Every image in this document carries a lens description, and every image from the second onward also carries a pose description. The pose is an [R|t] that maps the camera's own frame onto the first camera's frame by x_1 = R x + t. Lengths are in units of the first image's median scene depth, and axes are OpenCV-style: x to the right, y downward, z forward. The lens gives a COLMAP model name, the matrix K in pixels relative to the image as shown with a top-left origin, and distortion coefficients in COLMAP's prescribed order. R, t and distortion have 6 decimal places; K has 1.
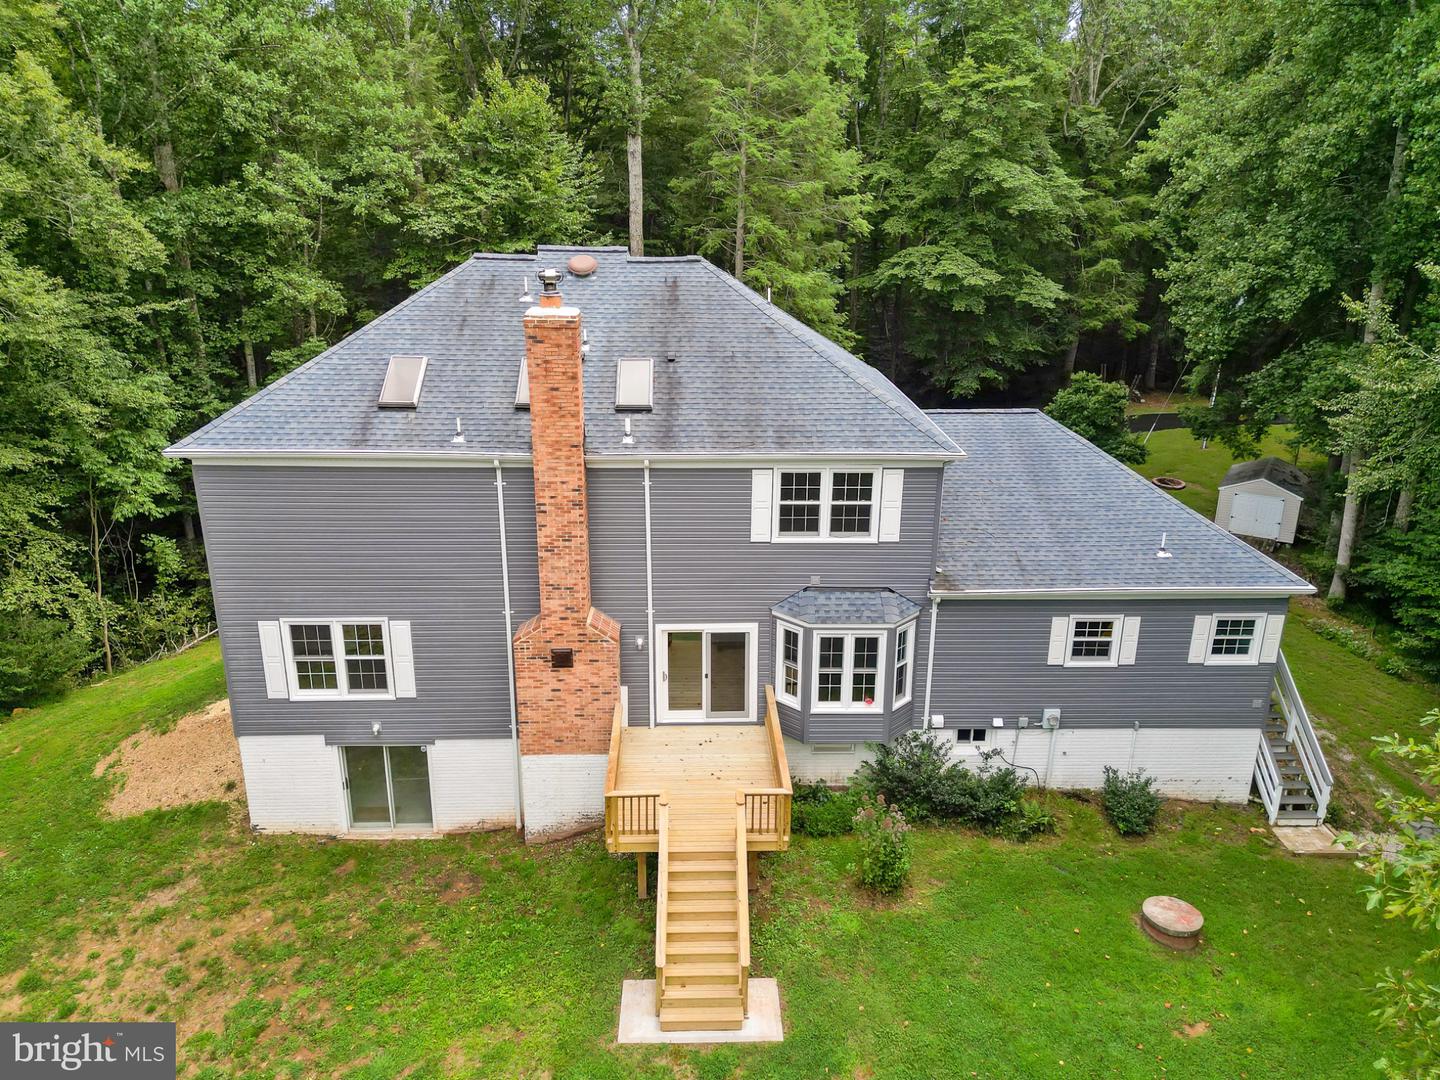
lens RADIAL K [[1003.9, 0, 720.0], [0, 1003.9, 540.0], [0, 0, 1]] dist [0.053045, -0.073301]
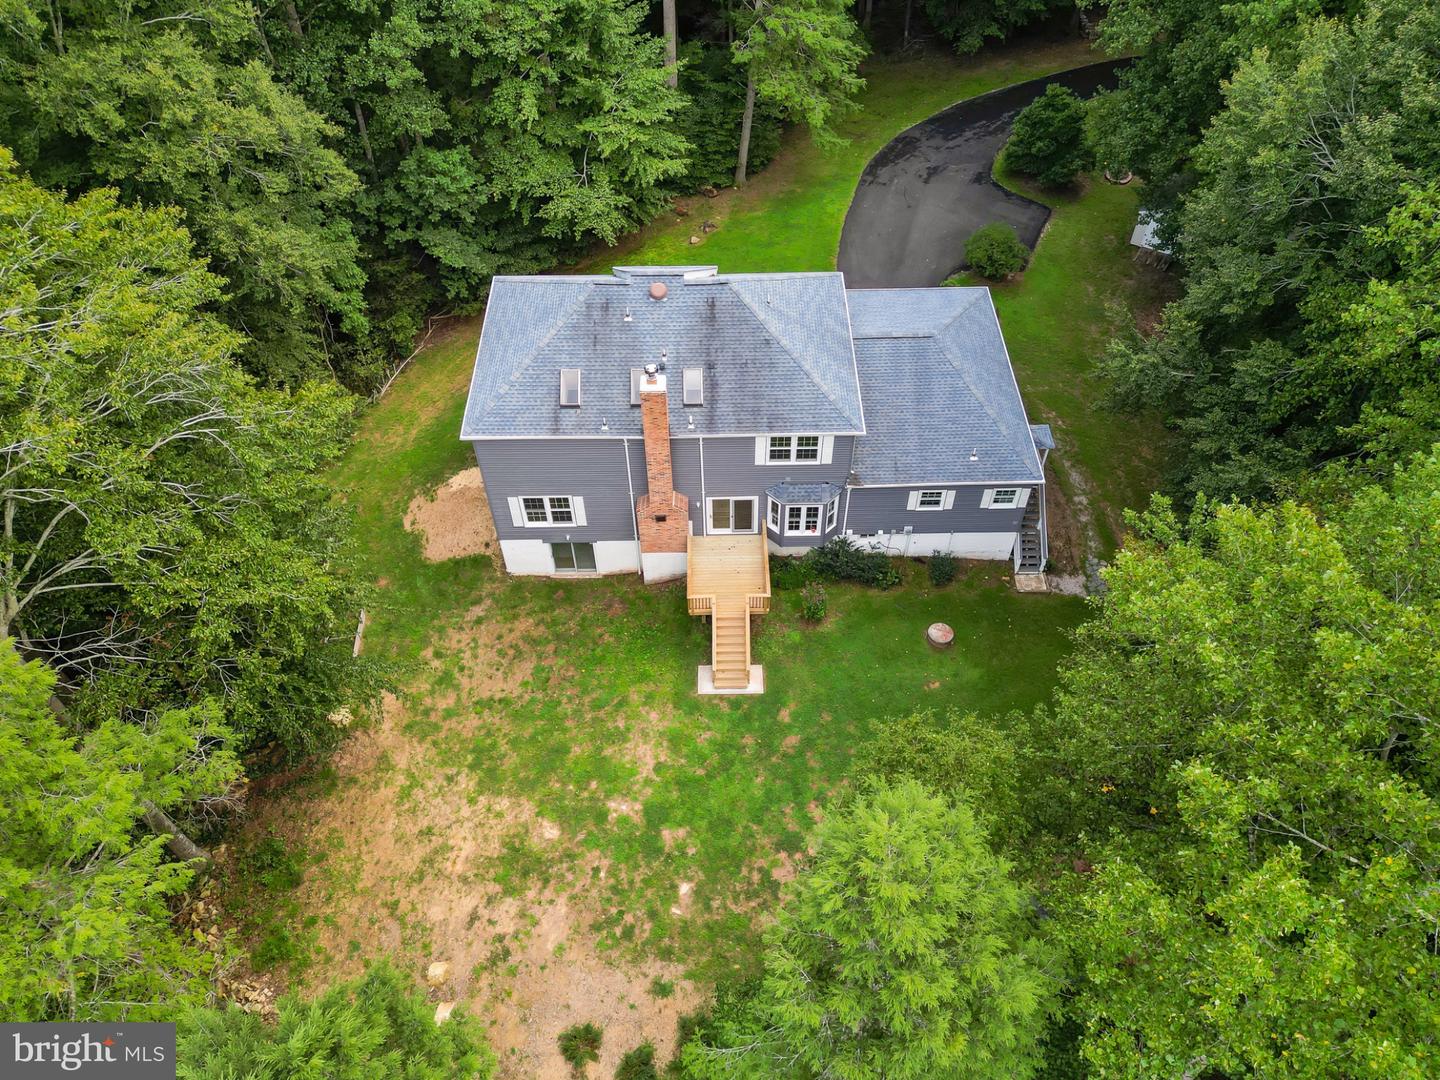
lens RADIAL K [[1003.9, 0, 720.0], [0, 1003.9, 540.0], [0, 0, 1]] dist [0.053045, -0.073301]
pose [[0.999748, 0.003268, -0.022230, 0.006759], [0.008609, 0.858144, 0.513336, -0.851697], [0.020754, -0.513398, 0.857900, -0.727173]]
